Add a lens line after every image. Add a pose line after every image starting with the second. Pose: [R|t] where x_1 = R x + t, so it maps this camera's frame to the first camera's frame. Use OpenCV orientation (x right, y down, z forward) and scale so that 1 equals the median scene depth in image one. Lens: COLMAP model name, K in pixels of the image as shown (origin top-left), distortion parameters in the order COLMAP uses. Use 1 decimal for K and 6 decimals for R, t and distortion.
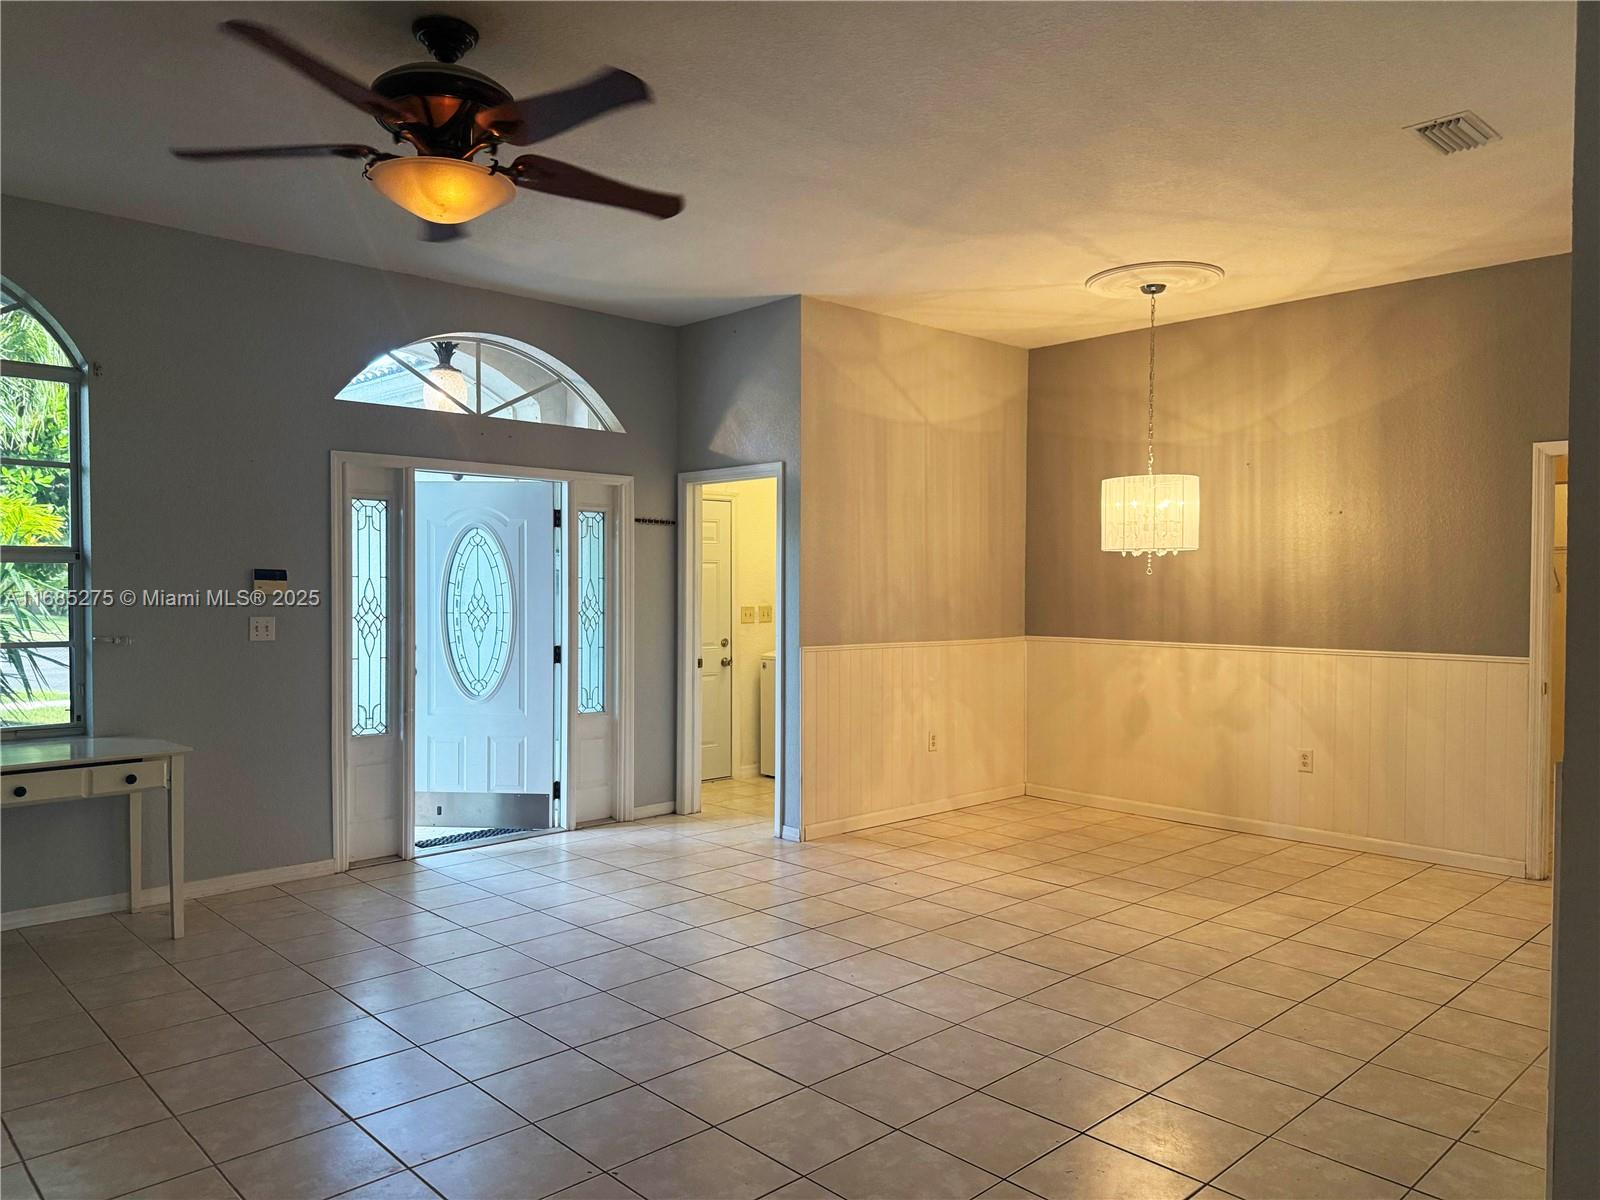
lens RADIAL K [[1127.6, 0, 800.0], [0, 1127.6, 600.0], [0, 0, 1]] dist [0.127611, -0.247057]
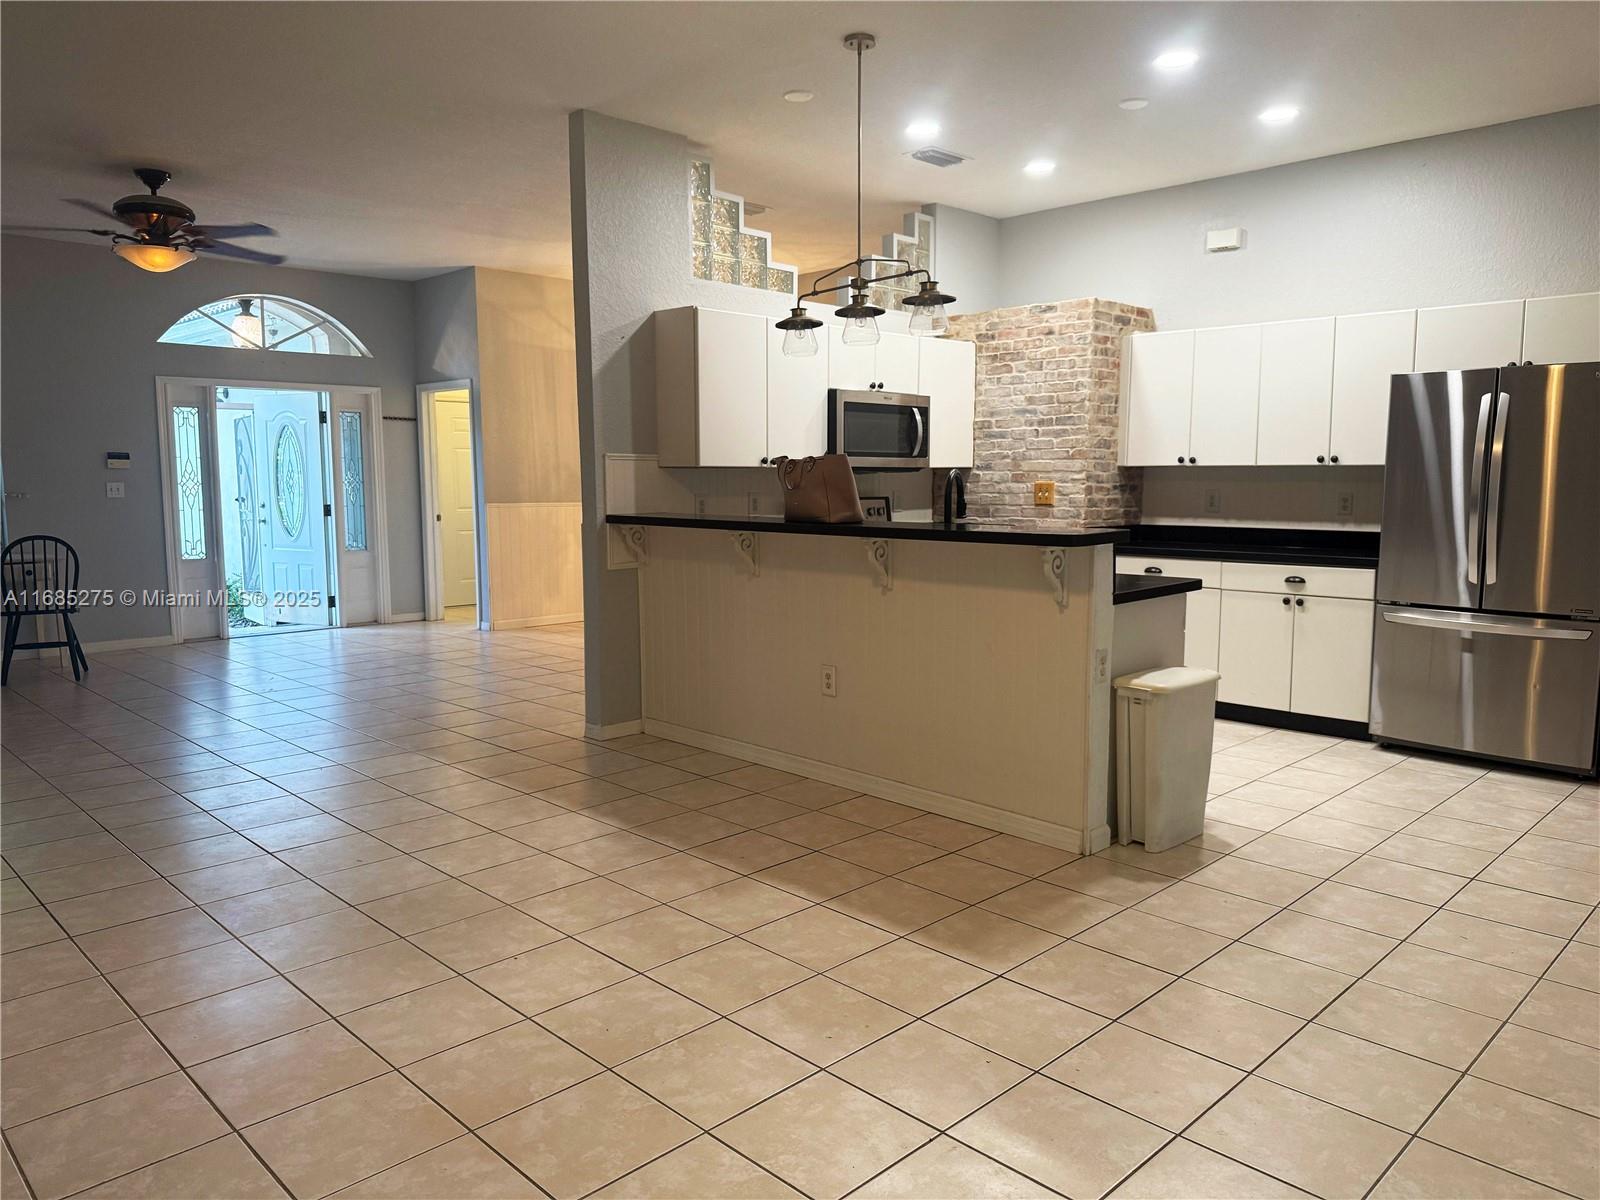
lens RADIAL K [[1127.6, 0, 800.0], [0, 1127.6, 600.0], [0, 0, 1]] dist [0.127611, -0.247057]
pose [[0.999900, -0.009567, 0.010457, 0.394786], [0.008588, 0.995904, 0.090012, 0.035992], [-0.011275, -0.089913, 0.995886, -0.521488]]
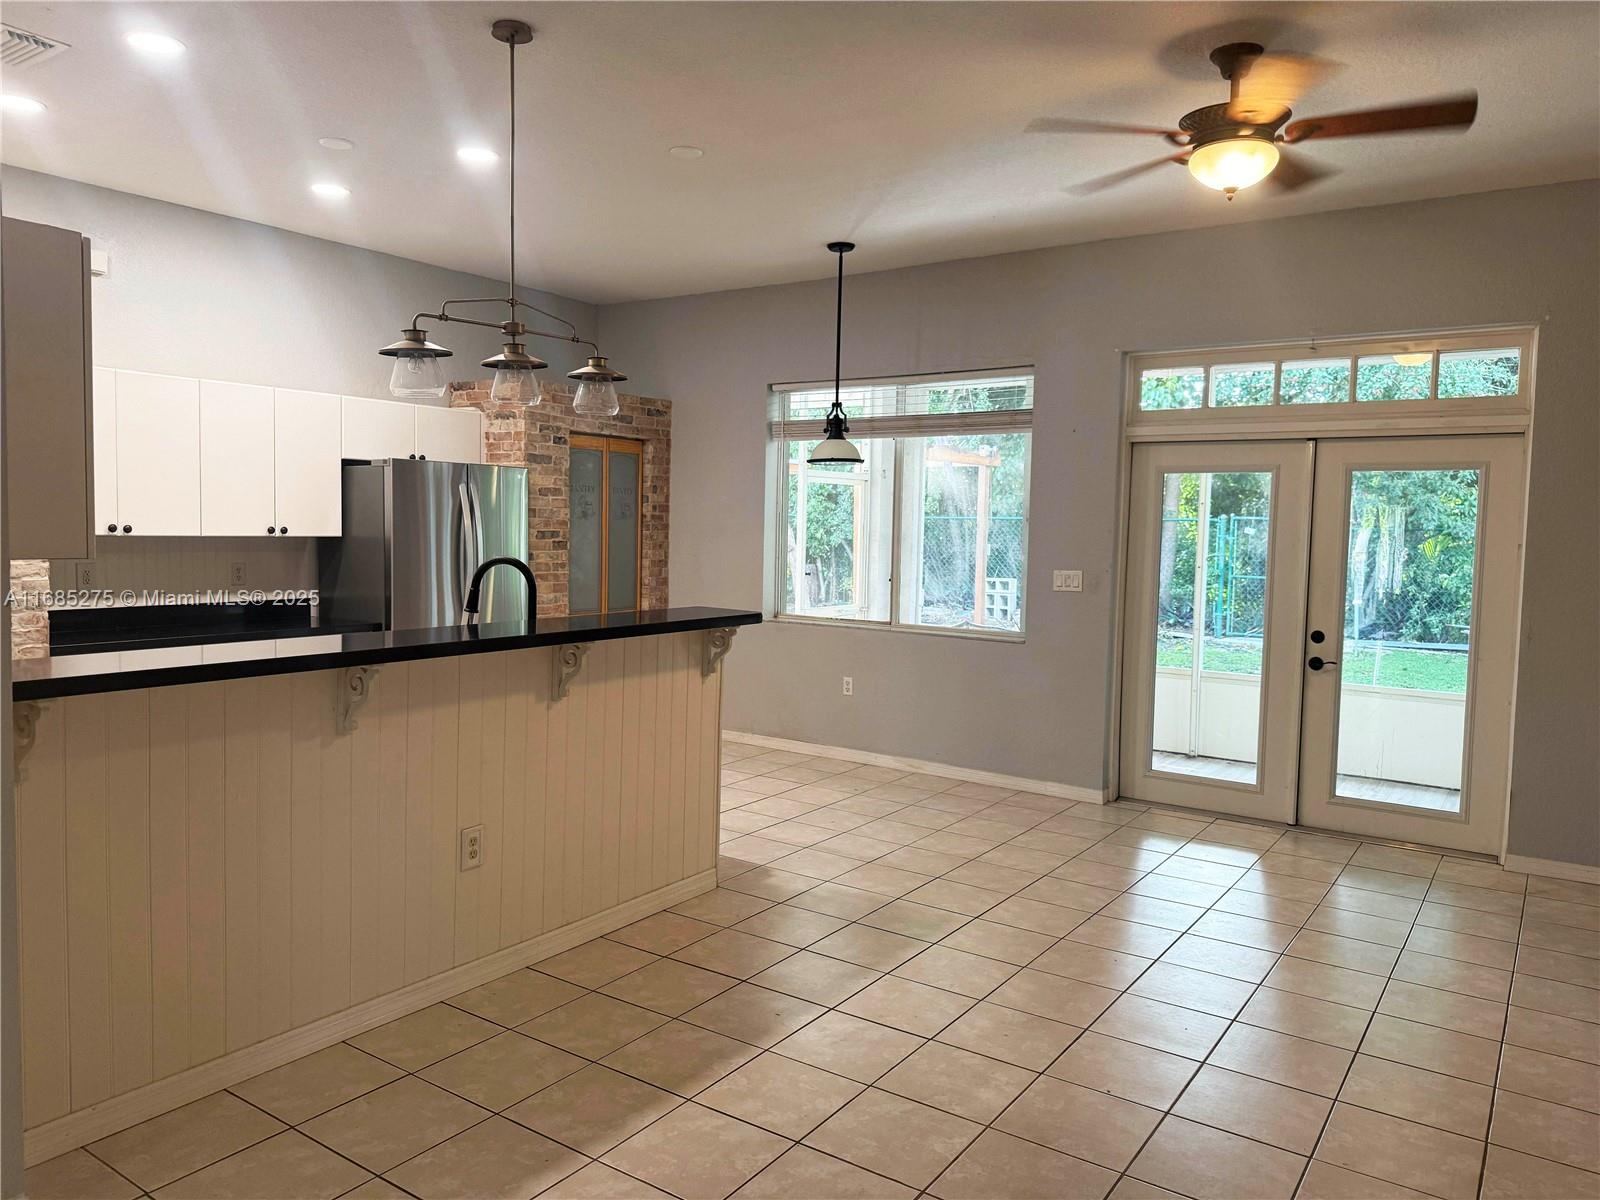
lens RADIAL K [[1127.6, 0, 800.0], [0, 1127.6, 600.0], [0, 0, 1]] dist [0.127611, -0.247057]
pose [[-0.205060, -0.079734, 0.975496, -0.386061], [0.001380, 0.996652, 0.081753, -0.028175], [-0.978748, 0.018110, -0.204264, 0.488758]]
